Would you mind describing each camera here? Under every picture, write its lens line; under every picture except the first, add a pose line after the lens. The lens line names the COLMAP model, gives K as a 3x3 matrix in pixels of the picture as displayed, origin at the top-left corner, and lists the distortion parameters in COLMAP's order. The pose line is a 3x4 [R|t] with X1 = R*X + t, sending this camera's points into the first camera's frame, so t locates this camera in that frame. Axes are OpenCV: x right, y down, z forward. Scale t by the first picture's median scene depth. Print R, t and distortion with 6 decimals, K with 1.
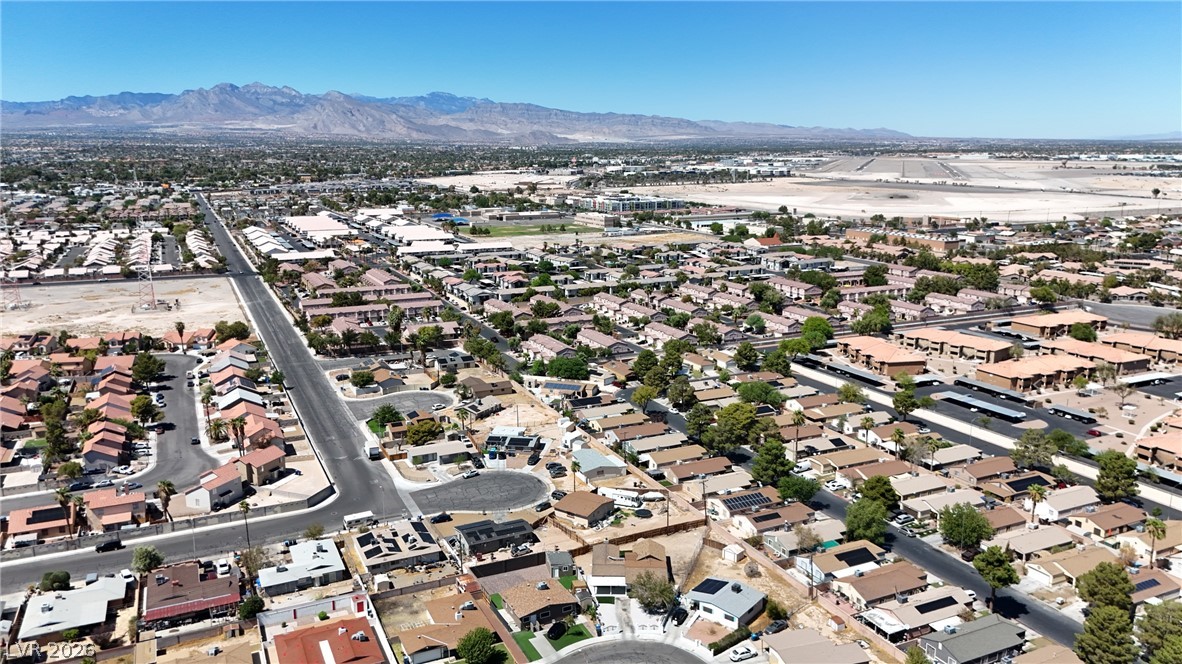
lens RADIAL K [[872.8, 0, 591.0], [0, 872.8, 332.0], [0, 0, 1]] dist [0.077916, -0.097799]
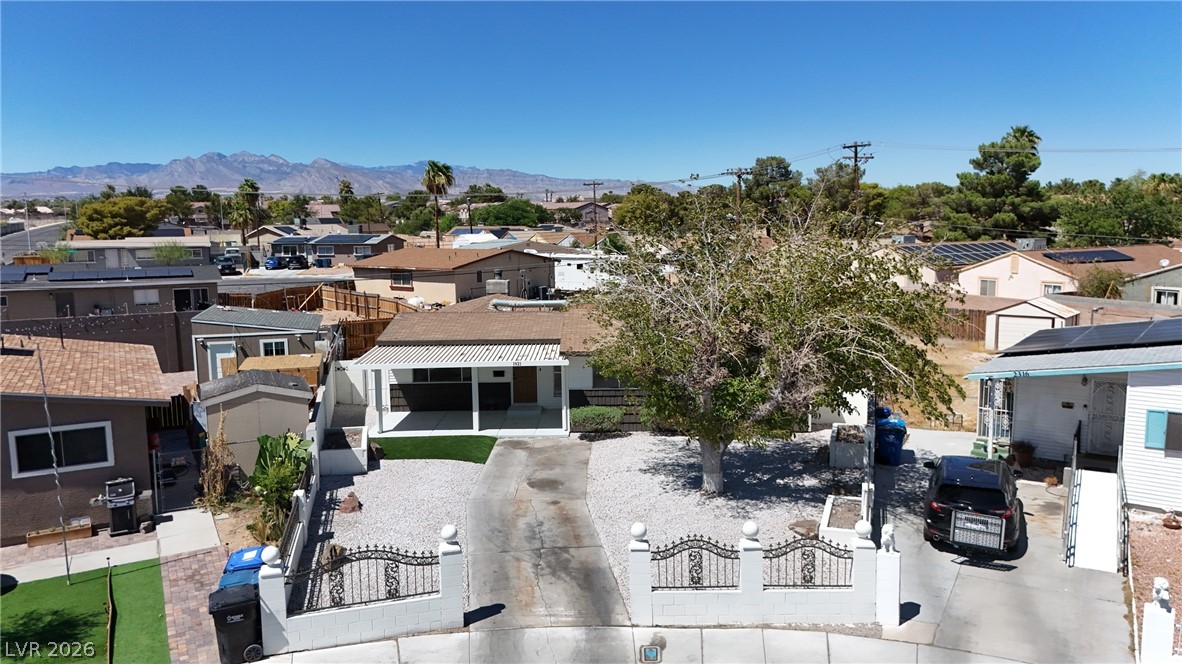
lens RADIAL K [[872.8, 0, 591.0], [0, 872.8, 332.0], [0, 0, 1]] dist [0.077916, -0.097799]
pose [[0.999825, -0.012163, 0.014214, 0.035659], [0.013172, 0.997231, -0.073185, 0.245239], [-0.013284, 0.073359, 0.997217, 0.695569]]
